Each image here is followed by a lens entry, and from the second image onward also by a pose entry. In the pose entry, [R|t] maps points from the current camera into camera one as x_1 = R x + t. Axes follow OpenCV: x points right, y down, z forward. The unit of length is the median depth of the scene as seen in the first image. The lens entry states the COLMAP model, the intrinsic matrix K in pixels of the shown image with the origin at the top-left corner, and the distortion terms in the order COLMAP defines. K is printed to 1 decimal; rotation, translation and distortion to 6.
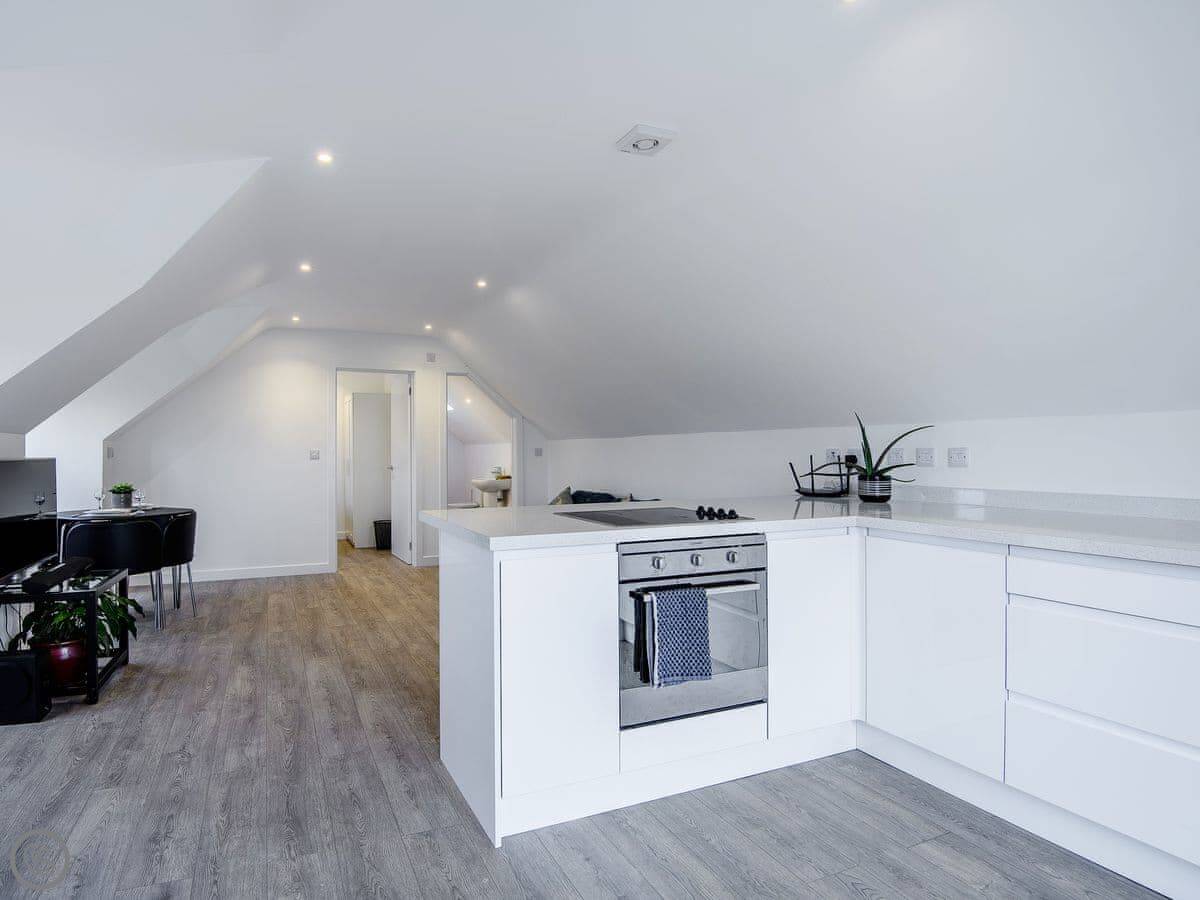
lens RADIAL K [[667.9, 0, 538.7], [0, 667.9, 448.4], [0, 0, 1]] dist [0.001316, -0.041275]
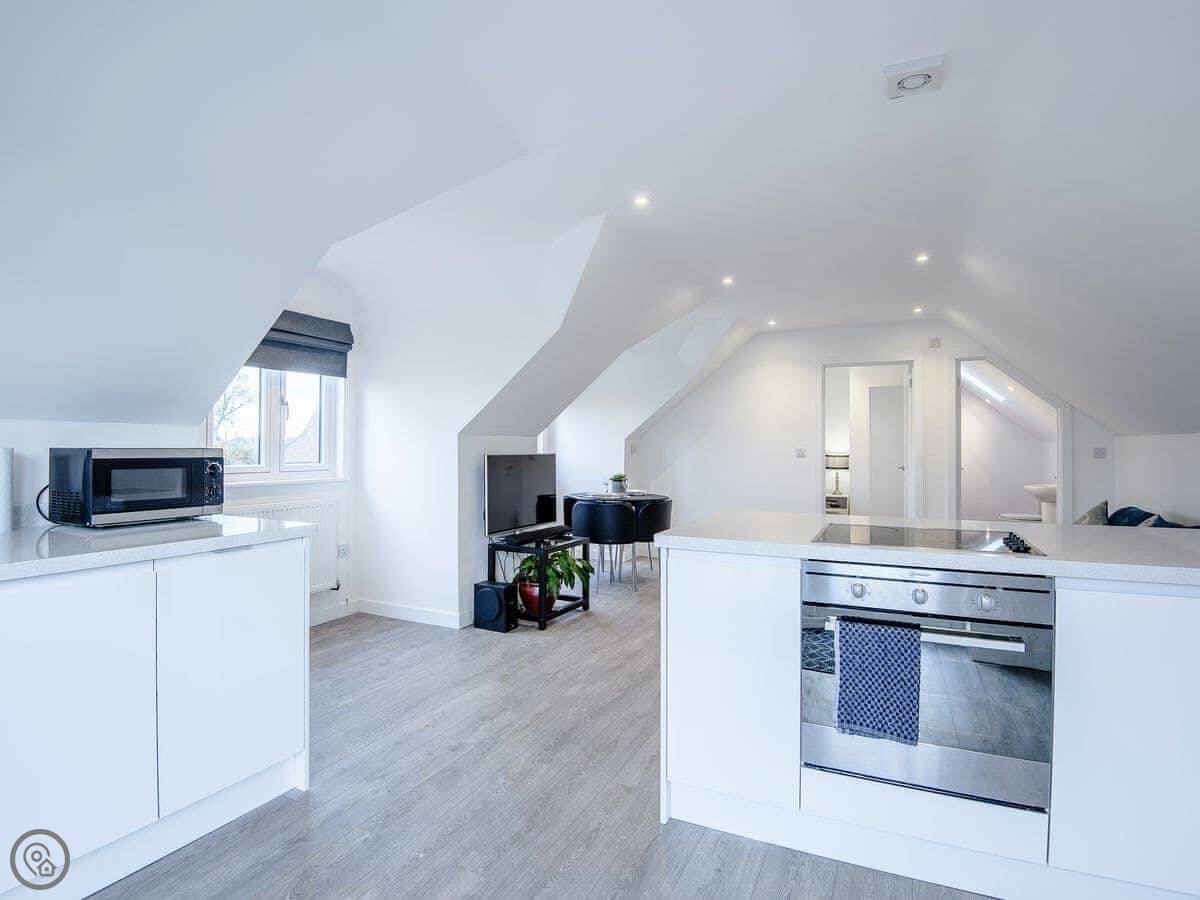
lens RADIAL K [[667.9, 0, 538.7], [0, 667.9, 448.4], [0, 0, 1]] dist [0.001316, -0.041275]
pose [[0.622536, 0.008622, -0.782544, 0.368290], [-0.002120, 0.999954, 0.009330, -0.009731], [0.782588, -0.004149, 0.622526, 0.098338]]
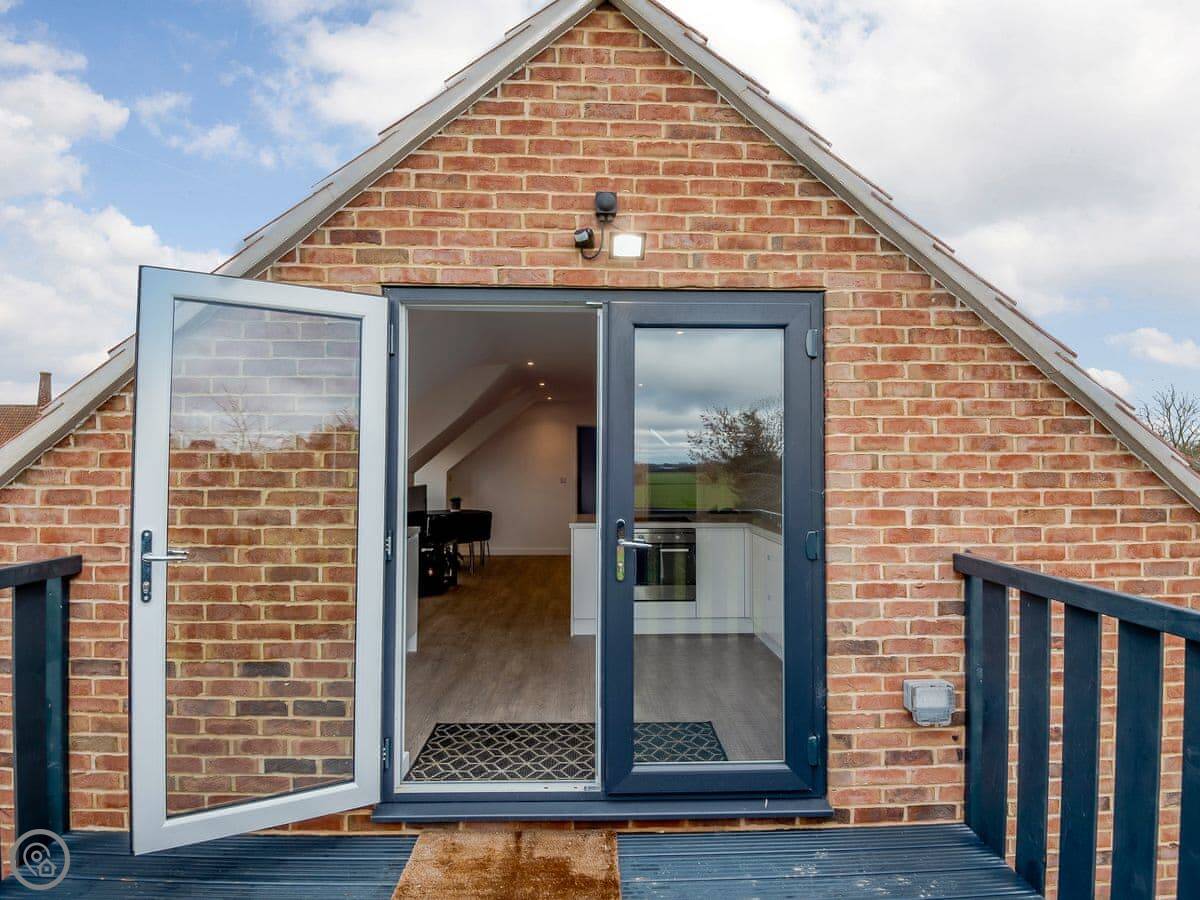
lens RADIAL K [[720.5, 0, 600.0], [0, 720.5, 450.0], [0, 0, 1]] dist [0.000909, 0.000030]
pose [[0.934326, 0.002983, -0.356406, 0.625327], [-0.006454, 0.999943, -0.008550, -0.082289], [0.356360, 0.010288, 0.934292, -0.987833]]
